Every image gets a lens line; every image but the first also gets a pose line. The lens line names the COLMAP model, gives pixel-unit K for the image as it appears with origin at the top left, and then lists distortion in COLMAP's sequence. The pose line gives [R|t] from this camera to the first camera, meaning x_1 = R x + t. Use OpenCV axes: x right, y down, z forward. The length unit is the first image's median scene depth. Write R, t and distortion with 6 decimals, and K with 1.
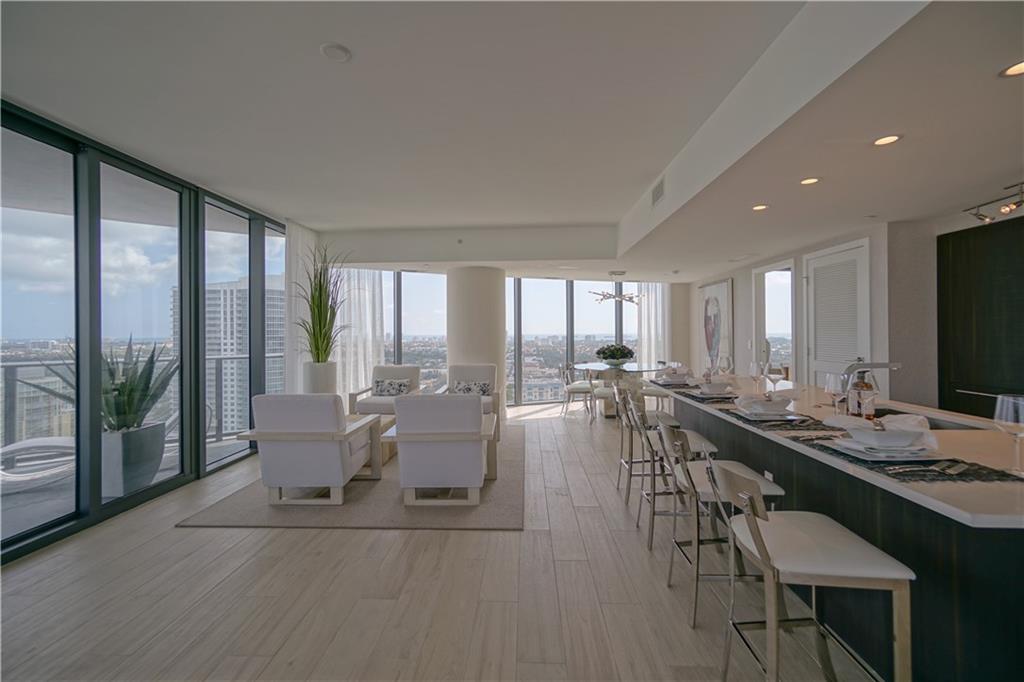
lens RADIAL K [[452.4, 0, 520.0], [0, 452.4, 325.9], [0, 0, 1]] dist [-0.014292, 0.008290]
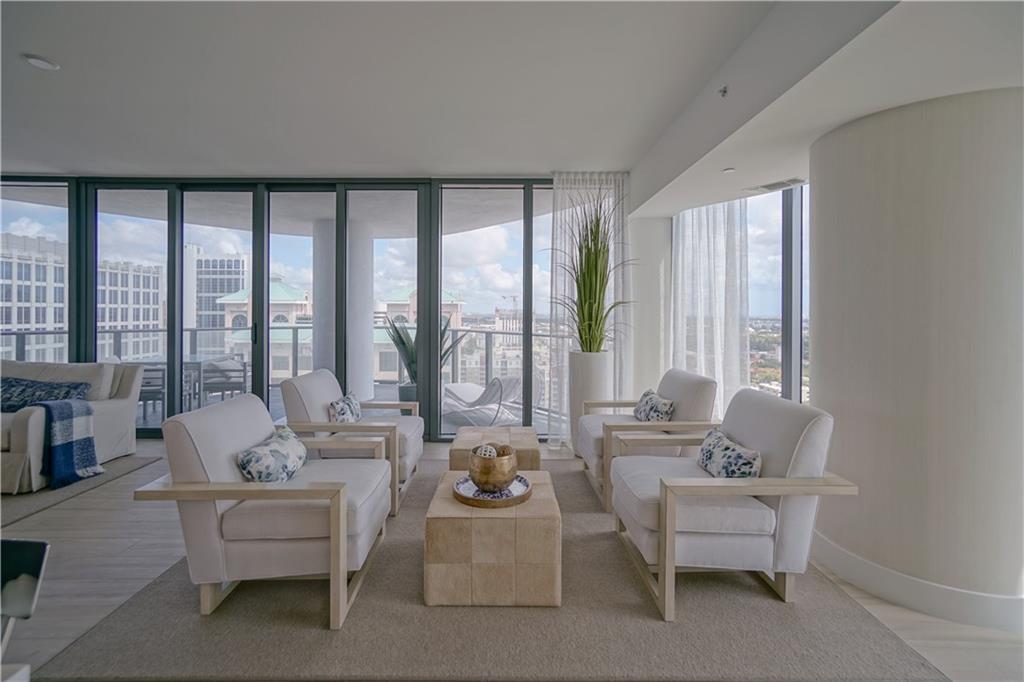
lens RADIAL K [[452.4, 0, 504.4], [0, 452.4, 344.1], [0, 0, 1]] dist [-0.014292, 0.008290]
pose [[0.027936, 0.077182, -0.996626, 0.297638], [0.013127, 0.996900, 0.077571, 0.006497], [0.999524, -0.015250, 0.026836, 0.825411]]
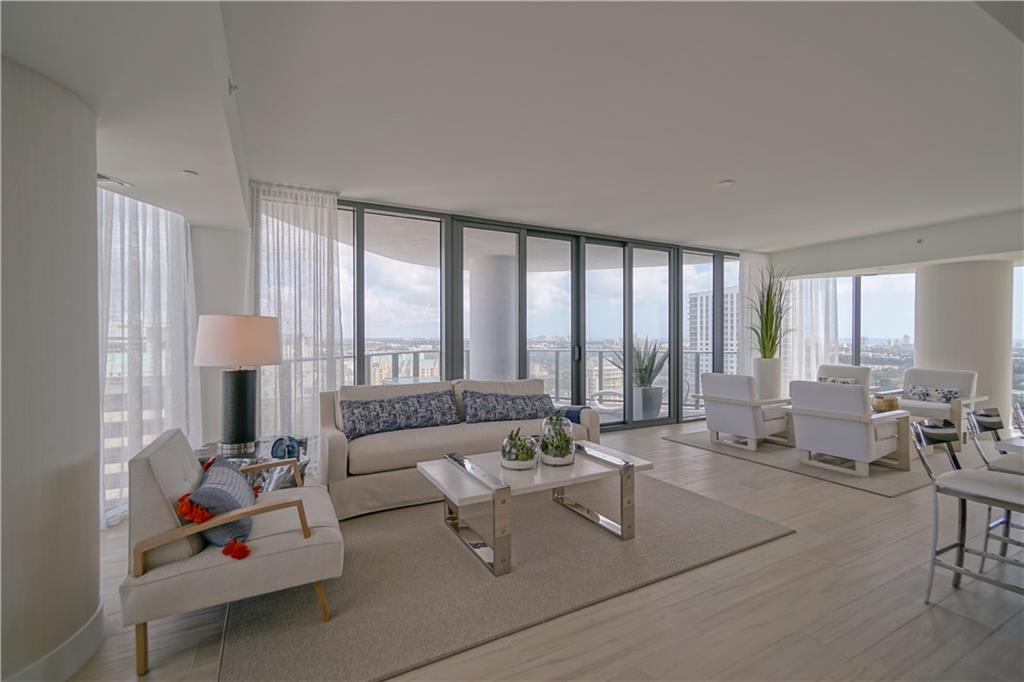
lens RADIAL K [[452.4, 0, 493.3], [0, 452.4, 339.5], [0, 0, 1]] dist [-0.014292, 0.008290]
pose [[0.481482, 0.014694, -0.876333, 0.294669], [0.008905, 0.999726, 0.021656, -0.006649], [0.876411, -0.018231, 0.481220, -0.281658]]
